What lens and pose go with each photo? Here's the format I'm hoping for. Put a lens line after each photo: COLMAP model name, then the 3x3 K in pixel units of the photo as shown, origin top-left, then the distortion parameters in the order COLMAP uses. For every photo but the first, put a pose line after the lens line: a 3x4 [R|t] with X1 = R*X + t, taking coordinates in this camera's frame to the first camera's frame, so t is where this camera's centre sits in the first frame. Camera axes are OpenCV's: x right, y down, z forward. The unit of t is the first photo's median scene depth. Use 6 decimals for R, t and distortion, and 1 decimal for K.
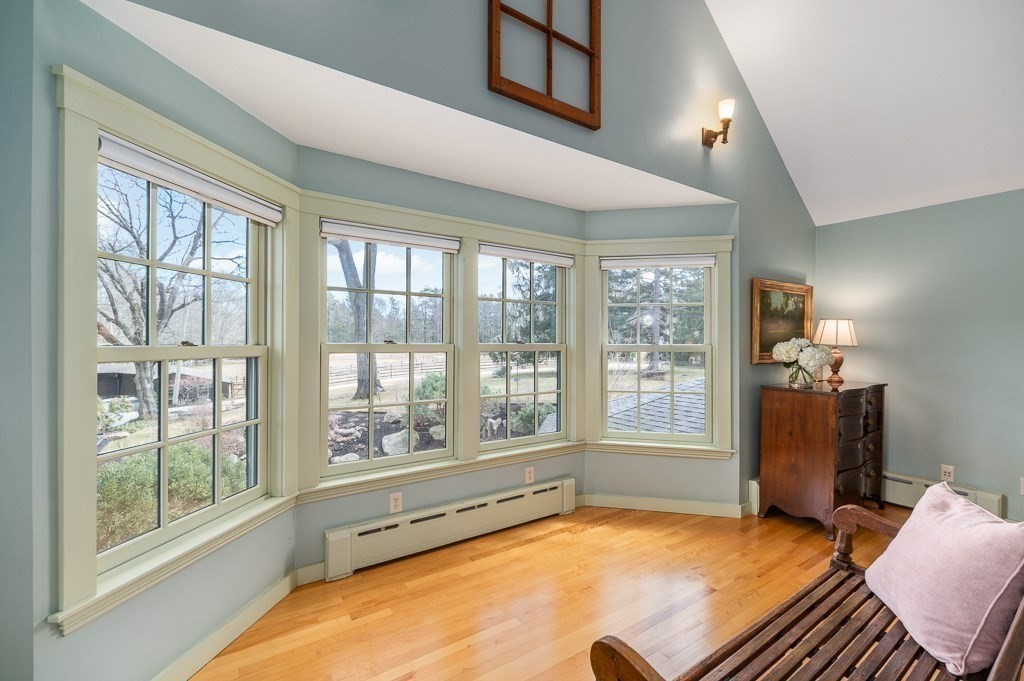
lens RADIAL K [[446.8, 0, 510.8], [0, 446.8, 342.0], [0, 0, 1]] dist [-0.001108, -0.000133]
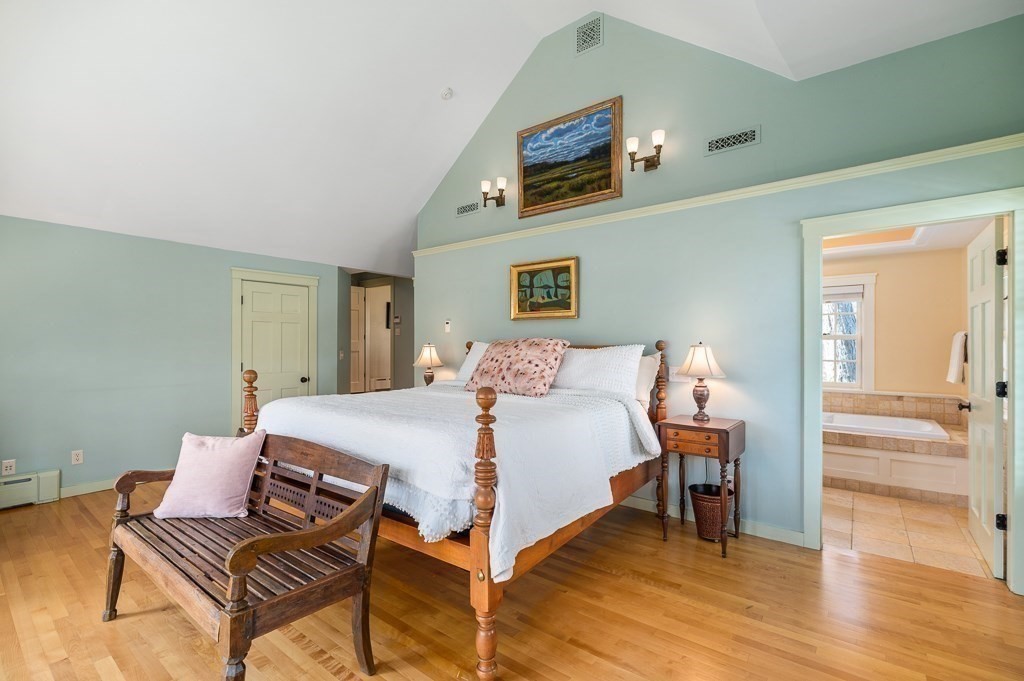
lens RADIAL K [[446.8, 0, 512.8], [0, 446.8, 342.7], [0, 0, 1]] dist [-0.001108, -0.000133]
pose [[-0.300255, 0.002307, 0.953856, -0.562453], [0.000525, 0.999997, -0.002253, -0.006270], [-0.953859, -0.000176, -0.300255, 0.213546]]
